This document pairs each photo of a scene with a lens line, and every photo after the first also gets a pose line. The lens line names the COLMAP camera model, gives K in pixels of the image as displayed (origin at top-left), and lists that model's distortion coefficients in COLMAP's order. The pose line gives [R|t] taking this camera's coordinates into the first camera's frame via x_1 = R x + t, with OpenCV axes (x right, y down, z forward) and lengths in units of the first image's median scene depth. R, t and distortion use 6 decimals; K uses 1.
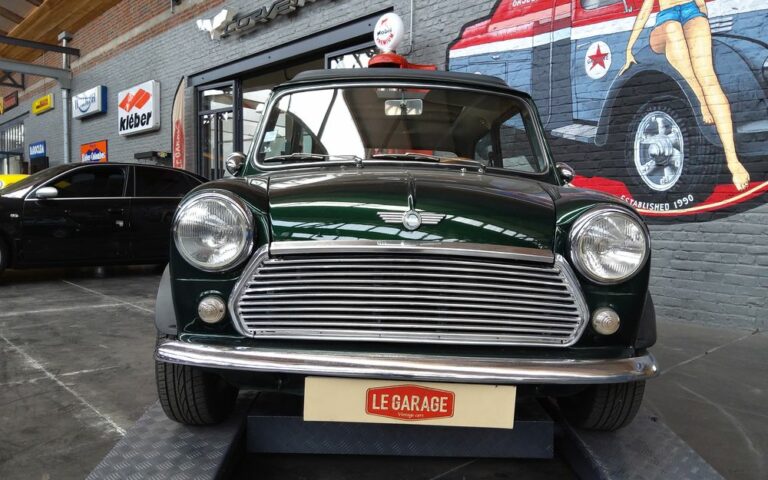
lens RADIAL K [[581.9, 0, 384.8], [0, 581.9, 253.2], [0, 0, 1]] dist [0.059017, -0.104841]
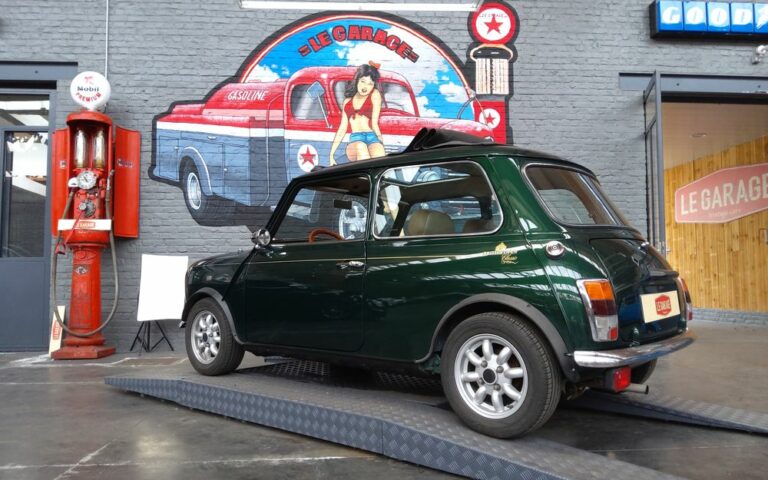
lens RADIAL K [[581.9, 0, 384.8], [0, 581.9, 253.2], [0, 0, 1]] dist [0.059017, -0.104841]
pose [[0.634926, 0.017892, 0.772366, -0.529192], [0.069597, 0.994342, -0.080247, 0.002853], [-0.769432, 0.104705, 0.630088, 0.054400]]
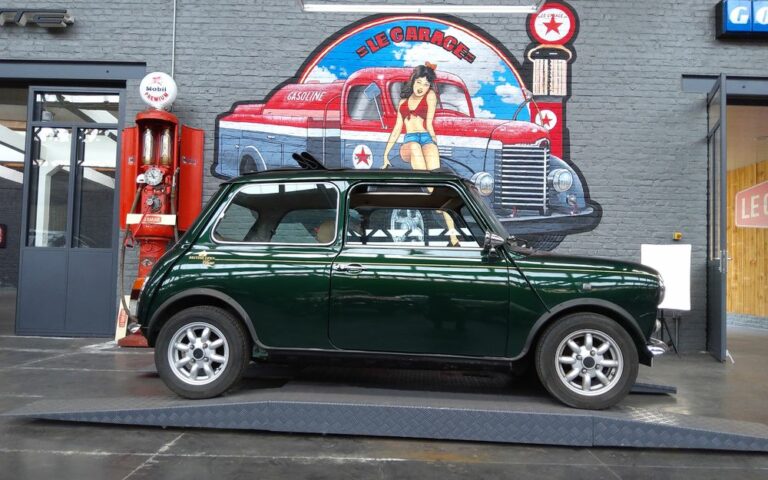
lens RADIAL K [[580.1, 0, 385.0], [0, 580.1, 253.6], [0, 0, 1]] dist [0.060269, -0.100518]
pose [[0.690605, 0.026254, 0.722755, -0.550510], [0.037770, 0.996668, -0.072294, -0.010158], [-0.722245, 0.077225, 0.687313, 0.056812]]
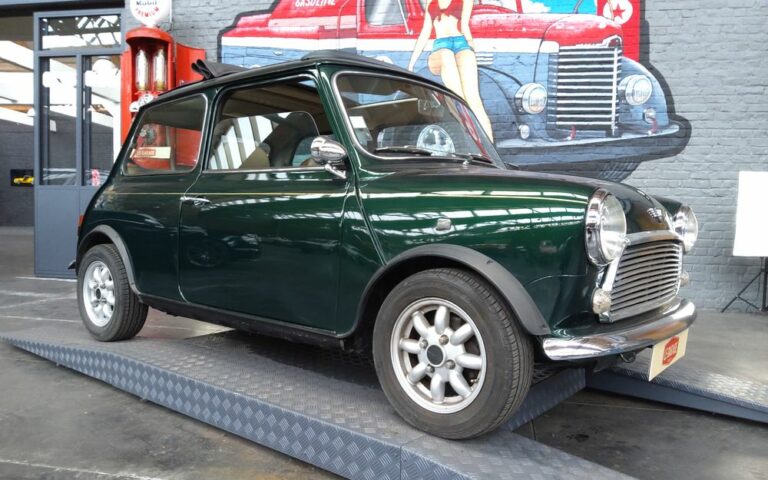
lens RADIAL K [[588.2, 0, 385.4], [0, 588.2, 261.1], [0, 0, 1]] dist [0.004865, -0.038821]
pose [[0.815182, -0.040842, 0.577763, -0.288491], [0.031891, 0.999163, 0.025635, 0.001778], [-0.578326, -0.002471, 0.815802, 0.079613]]
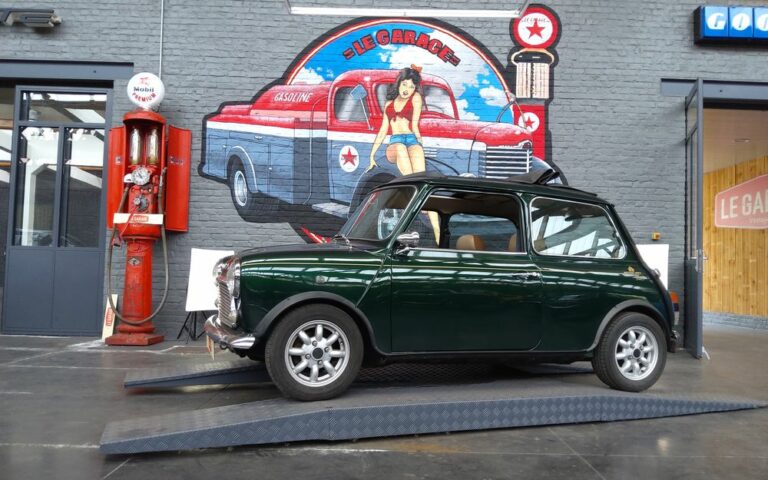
lens RADIAL K [[578.9, 0, 384.9], [0, 578.9, 253.1], [0, 0, 1]] dist [0.057651, -0.094588]
pose [[0.675218, 0.027335, 0.737112, -0.559570], [0.038425, 0.996653, -0.072159, -0.007869], [-0.736617, 0.077046, 0.671907, 0.043120]]
